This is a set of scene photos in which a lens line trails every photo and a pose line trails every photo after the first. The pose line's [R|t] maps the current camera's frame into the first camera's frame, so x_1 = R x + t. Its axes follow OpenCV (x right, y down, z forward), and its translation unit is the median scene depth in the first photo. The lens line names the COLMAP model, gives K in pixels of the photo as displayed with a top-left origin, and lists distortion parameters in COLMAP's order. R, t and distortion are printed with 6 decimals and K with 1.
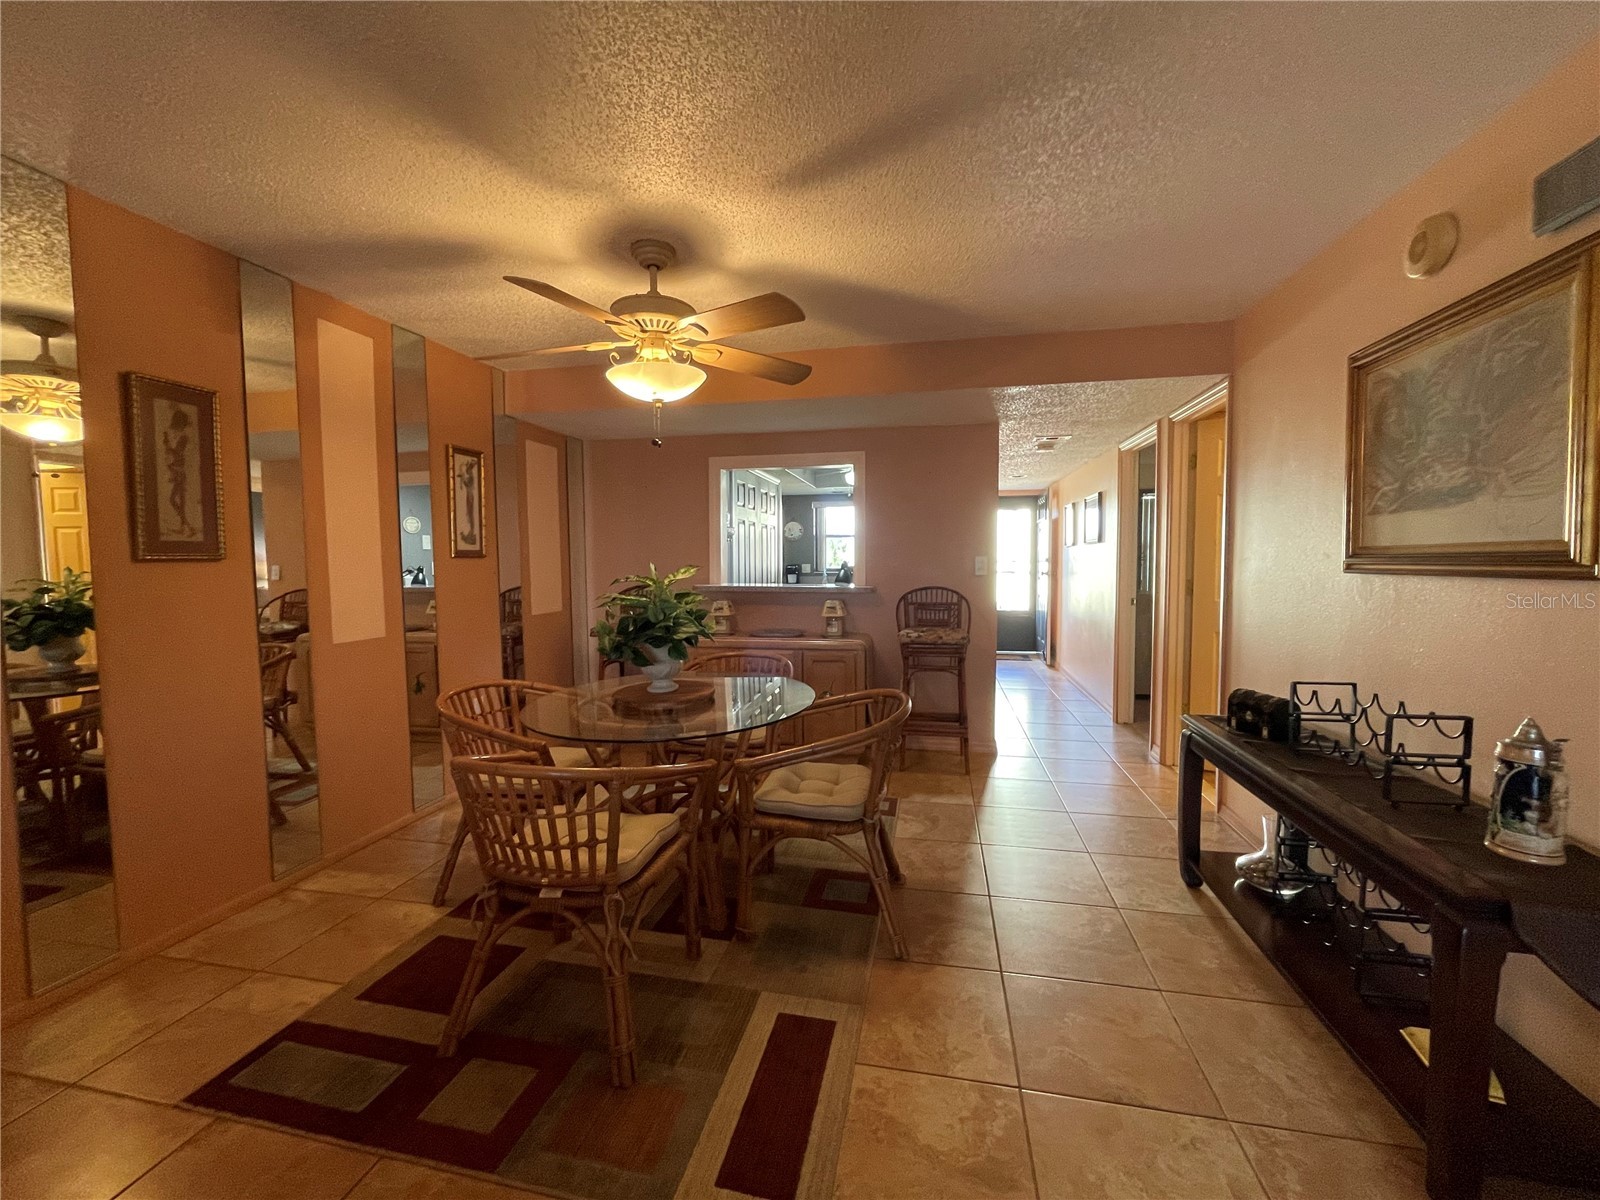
lens RADIAL K [[646.2, 0, 802.5], [0, 646.2, 590.2], [0, 0, 1]] dist [-0.000073, -0.000047]
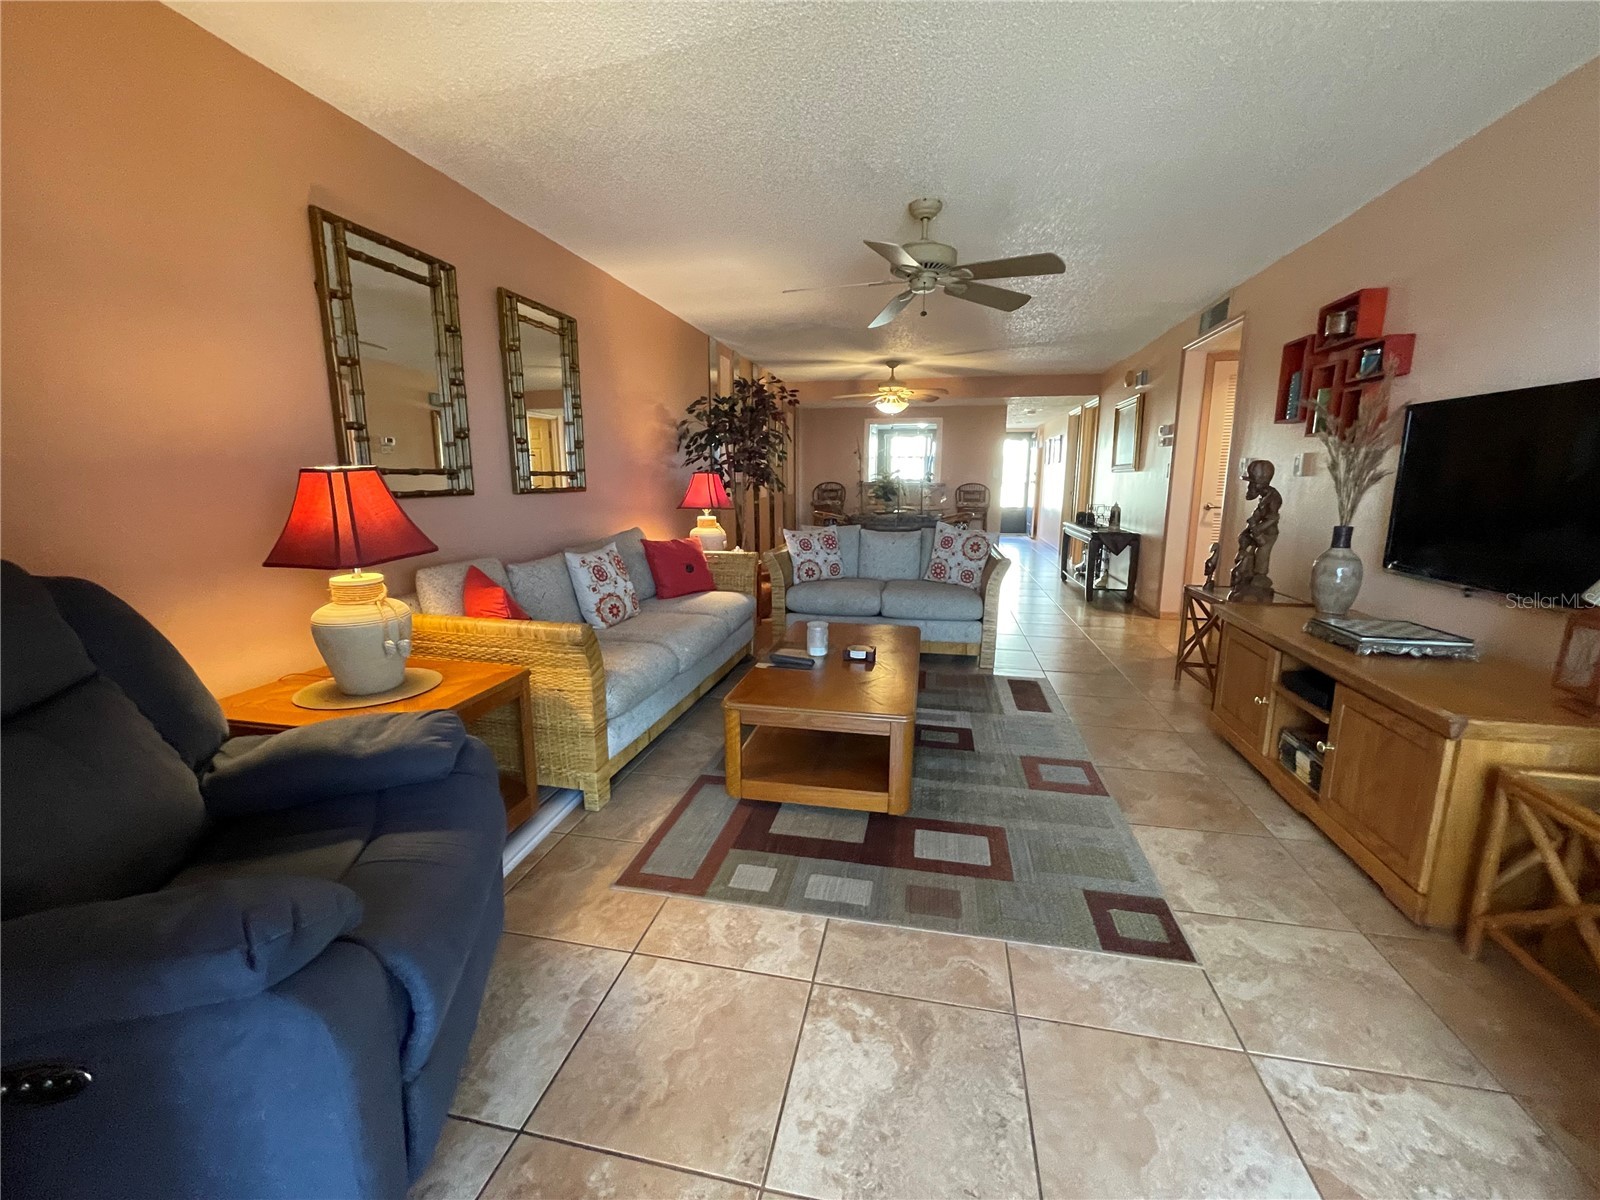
lens RADIAL K [[646.2, 0, 802.5], [0, 646.2, 590.2], [0, 0, 1]] dist [-0.000073, -0.000047]
pose [[0.999935, 0.011080, -0.002617, -0.249122], [-0.010663, 0.992007, 0.125732, 0.059148], [0.003989, -0.125696, 0.992061, -0.828233]]
